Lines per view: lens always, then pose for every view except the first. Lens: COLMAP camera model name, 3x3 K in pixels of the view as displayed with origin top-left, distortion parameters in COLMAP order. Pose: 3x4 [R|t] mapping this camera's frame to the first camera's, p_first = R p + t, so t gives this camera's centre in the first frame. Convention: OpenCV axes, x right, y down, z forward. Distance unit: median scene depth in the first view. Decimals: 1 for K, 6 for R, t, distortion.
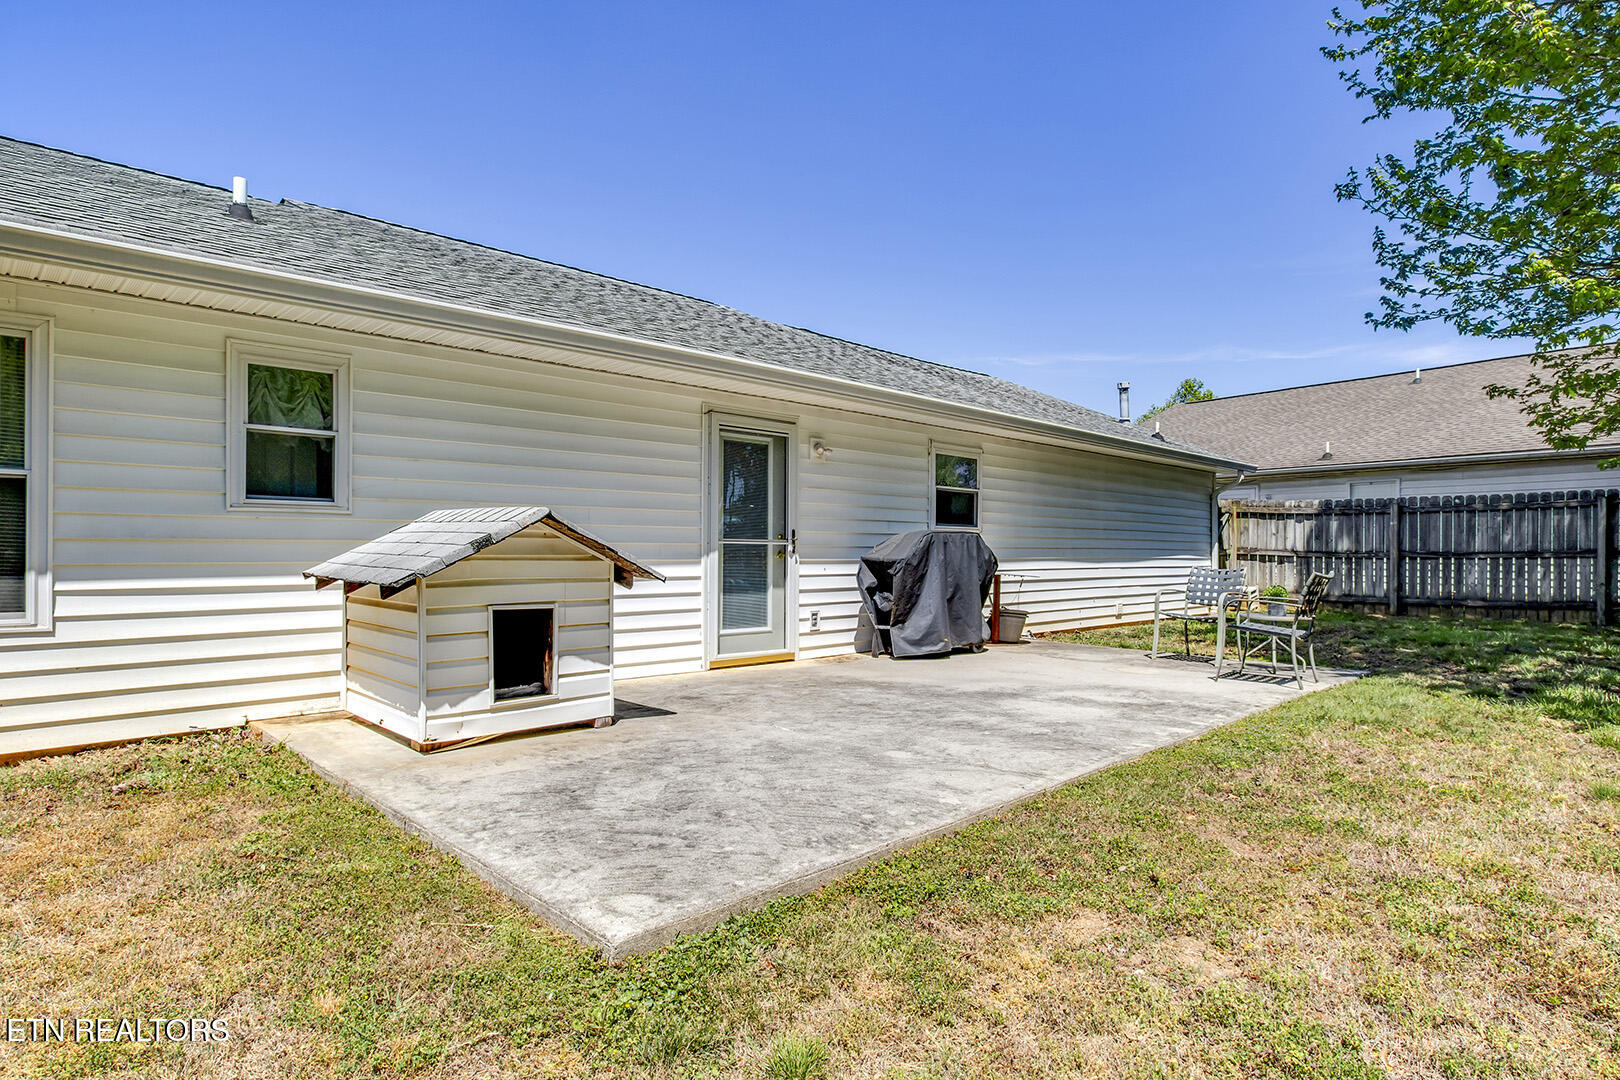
lens RADIAL K [[888.6, 0, 808.5], [0, 888.6, 548.6], [0, 0, 1]] dist [-0.024132, -0.000369]
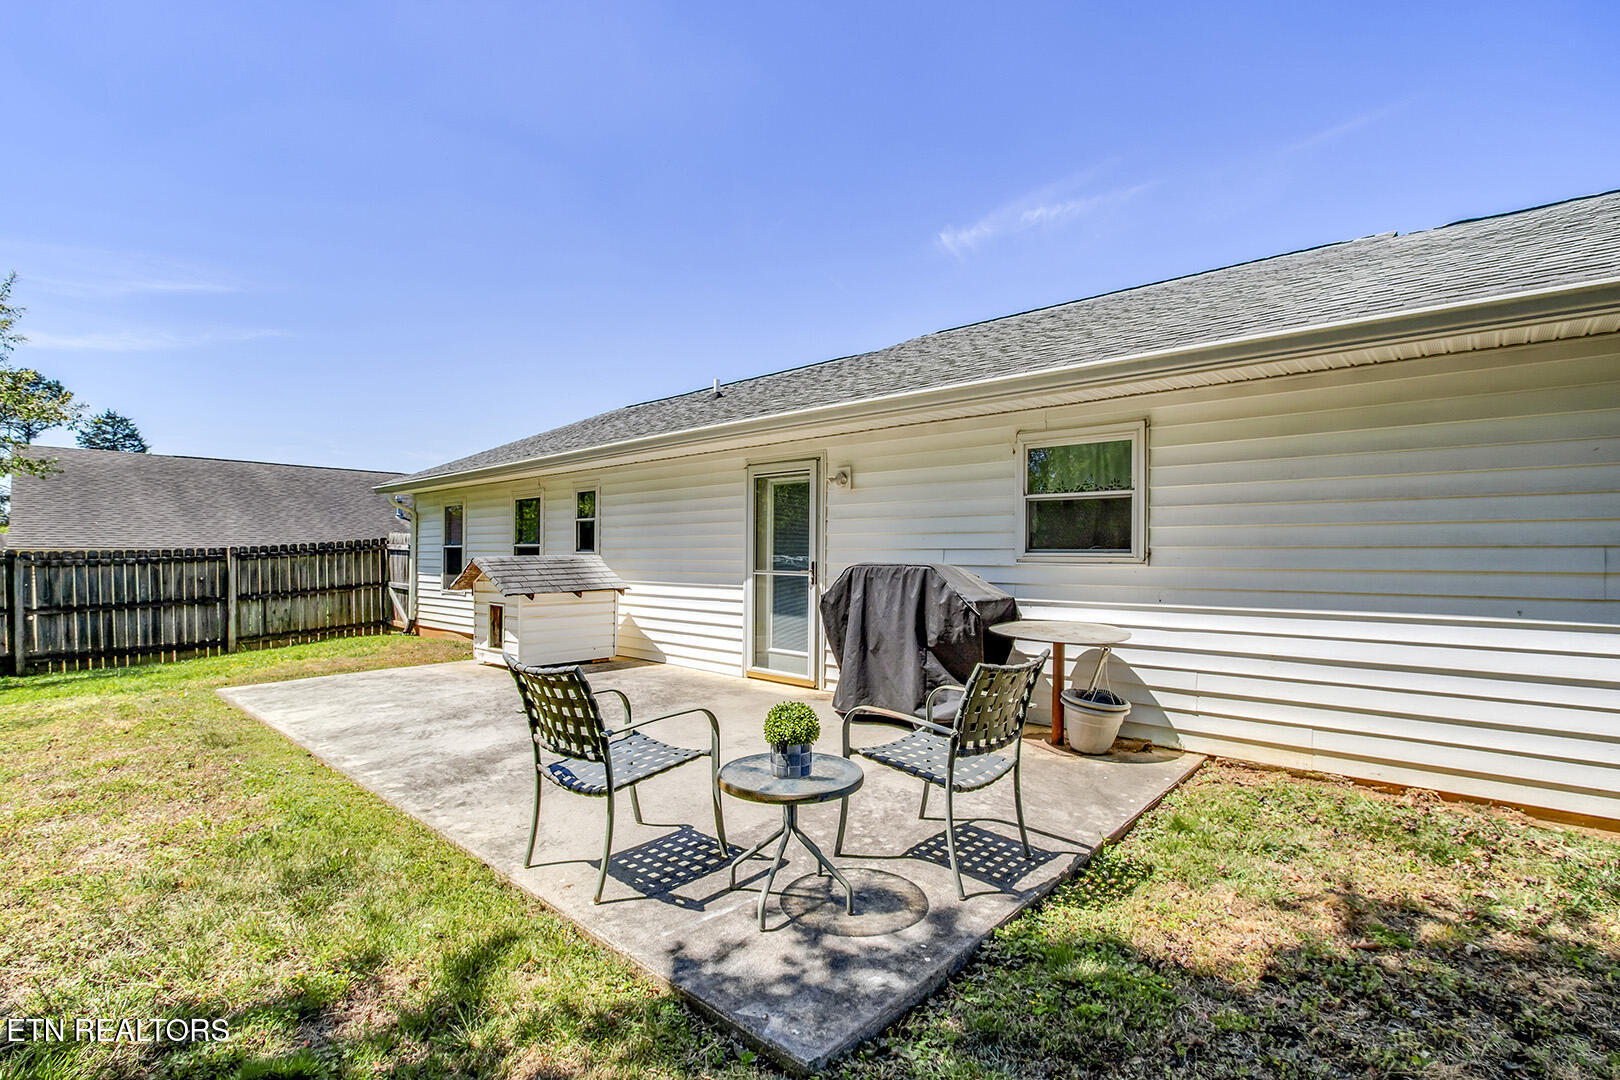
lens RADIAL K [[756.5, 0, 811.3], [0, 756.5, 548.5], [0, 0, 1]] dist [-0.027404, 0.003771]
pose [[0.058204, -0.011712, -0.998236, 0.629993], [-0.000451, 0.999931, -0.011758, -0.019149], [0.998305, 0.001134, 0.058195, 0.692906]]
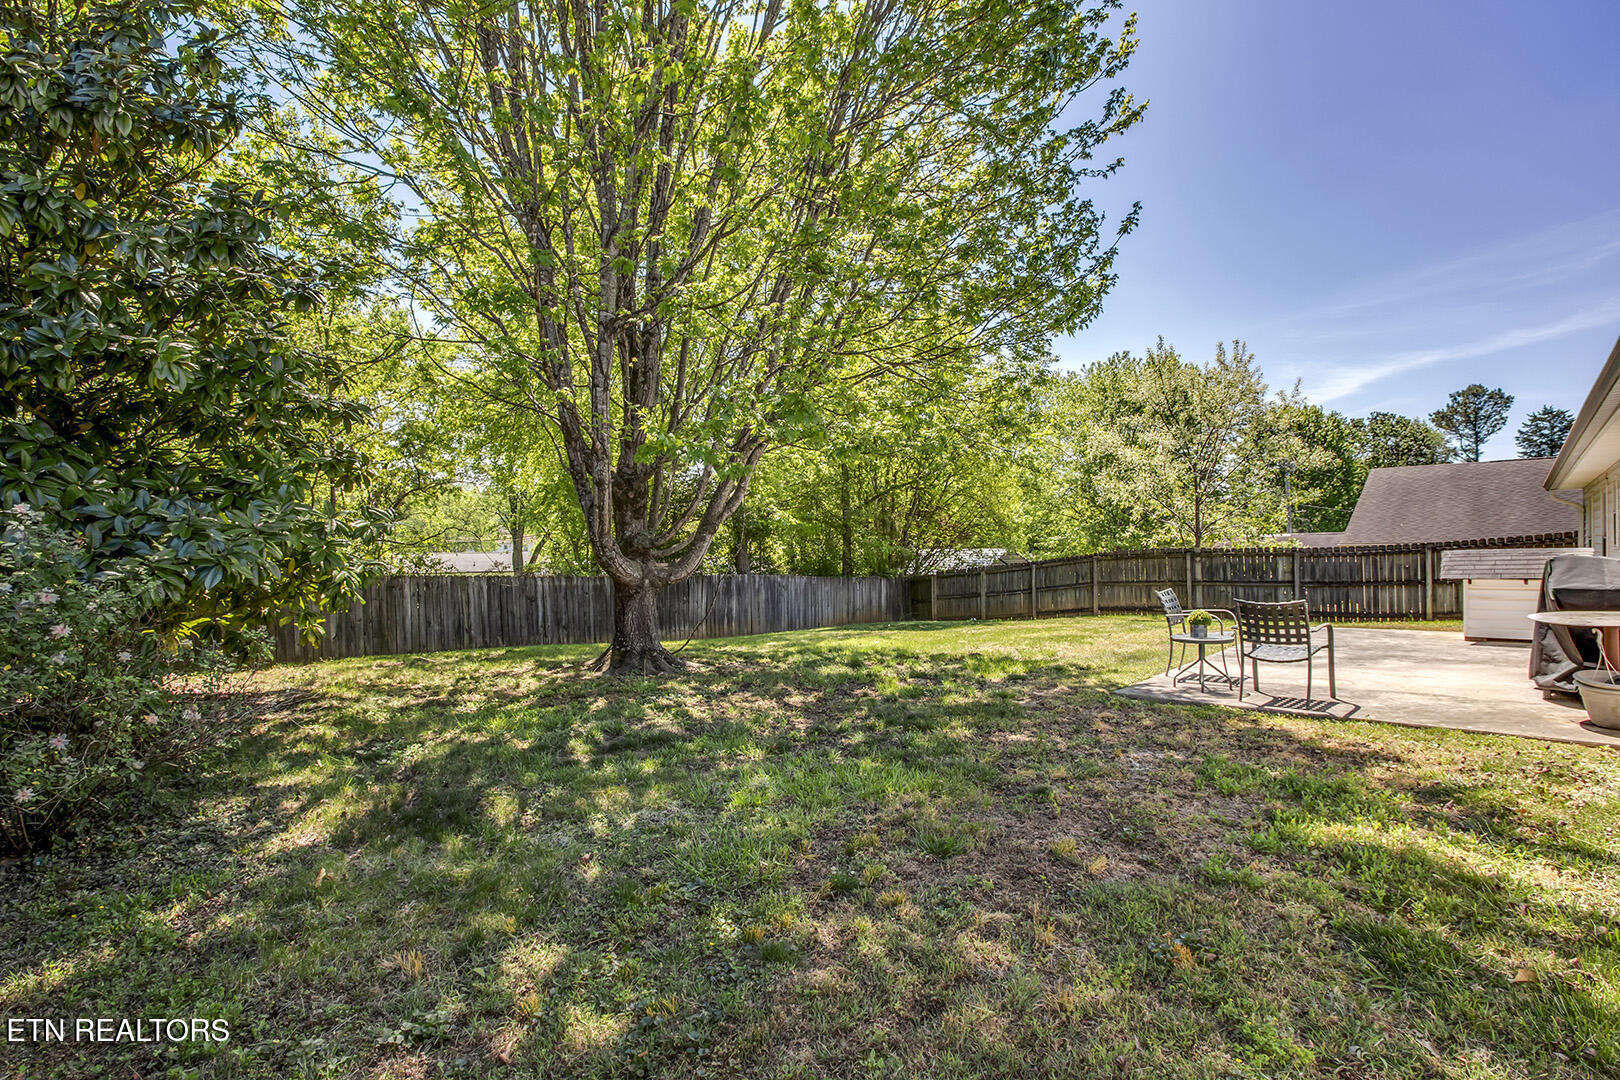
lens RADIAL K [[756.5, 0, 810.6], [0, 756.5, 547.5], [0, 0, 1]] dist [-0.027404, 0.003771]
pose [[-0.999179, 0.006718, -0.039948, 0.743936], [0.007032, 0.999945, -0.007735, -0.021917], [0.039894, -0.008009, -0.999172, 1.338731]]
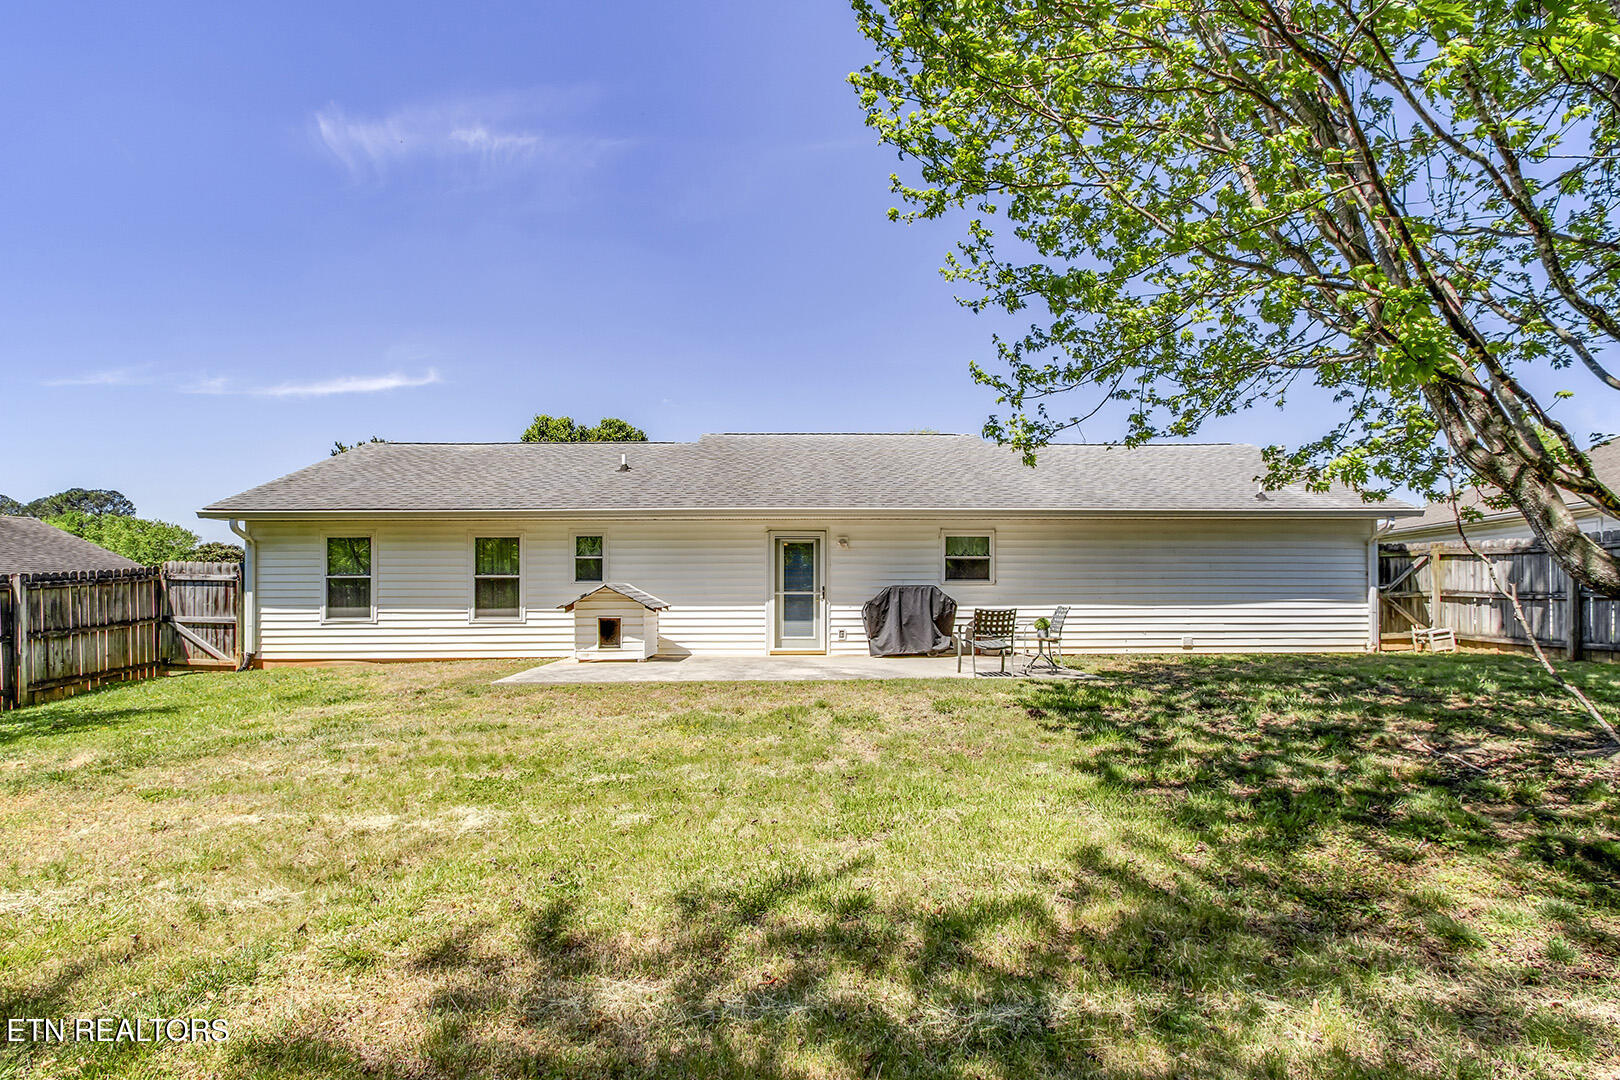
lens RADIAL K [[756.5, 0, 810.1], [0, 756.5, 569.0], [0, 0, 1]] dist [-0.027404, 0.003771]
pose [[0.732892, -0.034907, -0.679449, 0.782250], [0.007715, 0.999045, -0.043005, 0.008468], [0.680302, 0.026277, 0.732461, -0.156992]]
